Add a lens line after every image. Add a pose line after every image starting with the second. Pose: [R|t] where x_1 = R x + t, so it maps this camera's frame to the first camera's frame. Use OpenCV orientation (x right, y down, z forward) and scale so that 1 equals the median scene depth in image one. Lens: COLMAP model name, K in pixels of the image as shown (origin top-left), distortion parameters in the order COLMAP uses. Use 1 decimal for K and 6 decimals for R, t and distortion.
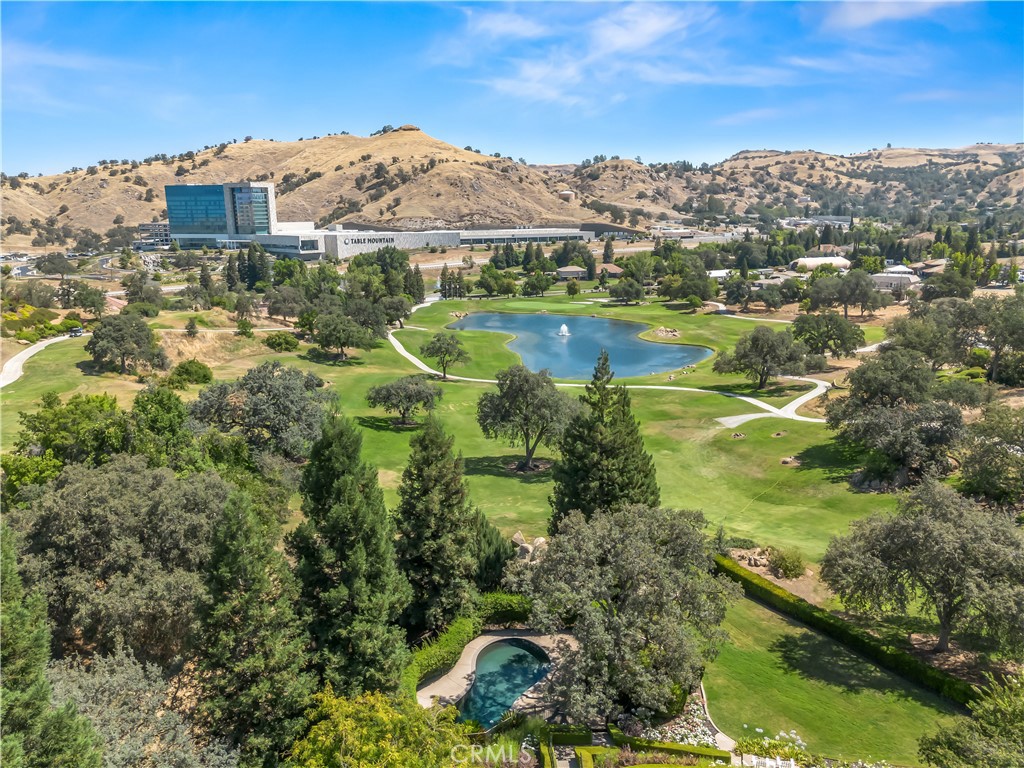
lens RADIAL K [[709.7, 0, 514.0], [0, 709.7, 384.2], [0, 0, 1]] dist [0.055293, -0.051873]
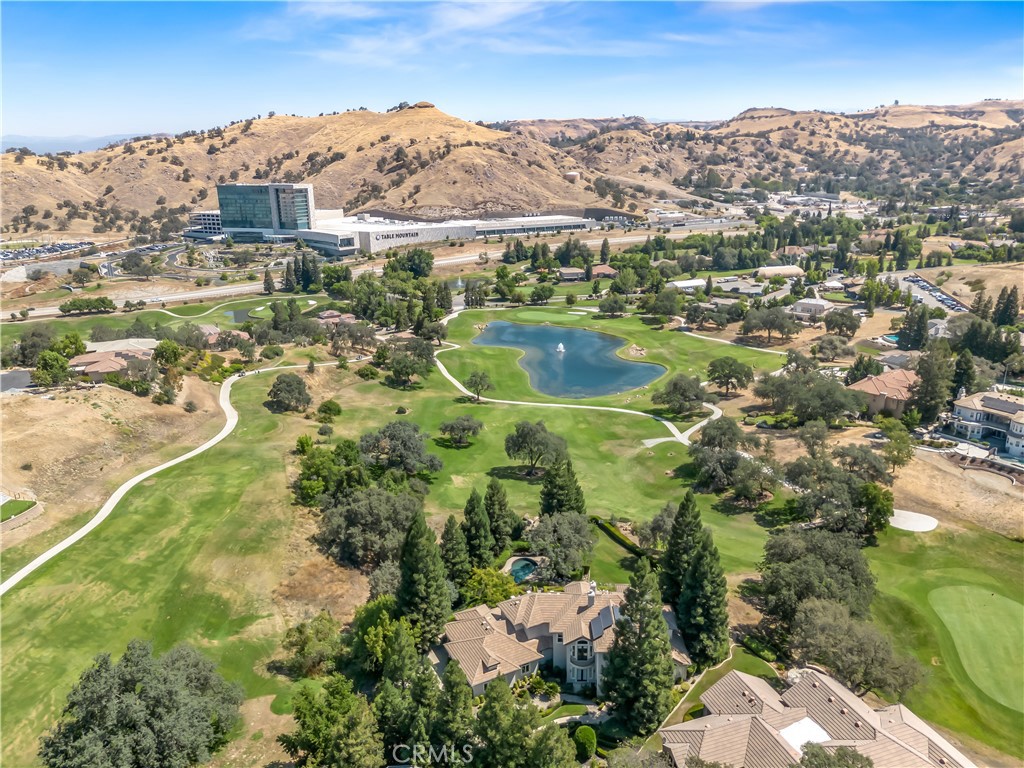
lens RADIAL K [[709.7, 0, 514.0], [0, 709.7, 384.2], [0, 0, 1]] dist [0.055293, -0.051873]
pose [[0.999926, 0.001914, -0.012050, -0.000729], [-0.001032, 0.997348, 0.072773, -0.033913], [0.012157, -0.072755, 0.997276, -0.112328]]
